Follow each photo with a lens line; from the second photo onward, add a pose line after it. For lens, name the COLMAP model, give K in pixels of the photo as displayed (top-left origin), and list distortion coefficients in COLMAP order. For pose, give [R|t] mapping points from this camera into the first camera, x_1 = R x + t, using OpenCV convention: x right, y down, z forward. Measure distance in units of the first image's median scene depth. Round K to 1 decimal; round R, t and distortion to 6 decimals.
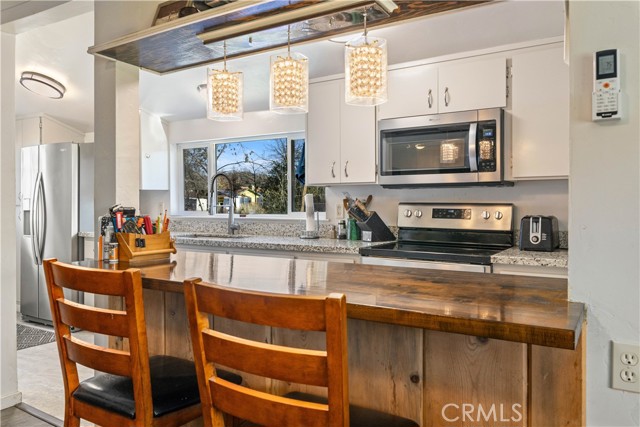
lens RADIAL K [[477.8, 0, 320.0], [0, 477.8, 213.5], [0, 0, 1]] dist [-0.002521, -0.001671]
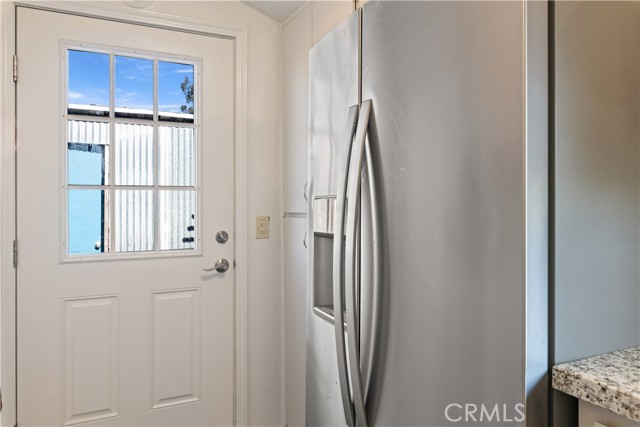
lens RADIAL K [[428.6, 0, 320.0], [0, 428.6, 213.5], [0, 0, 1]] dist [0.005681, 0.001411]
pose [[0.830837, 0.000843, -0.556515, -0.671417], [-0.012537, 0.999773, -0.017203, -0.019478], [0.556374, 0.021270, 0.830660, 1.115793]]
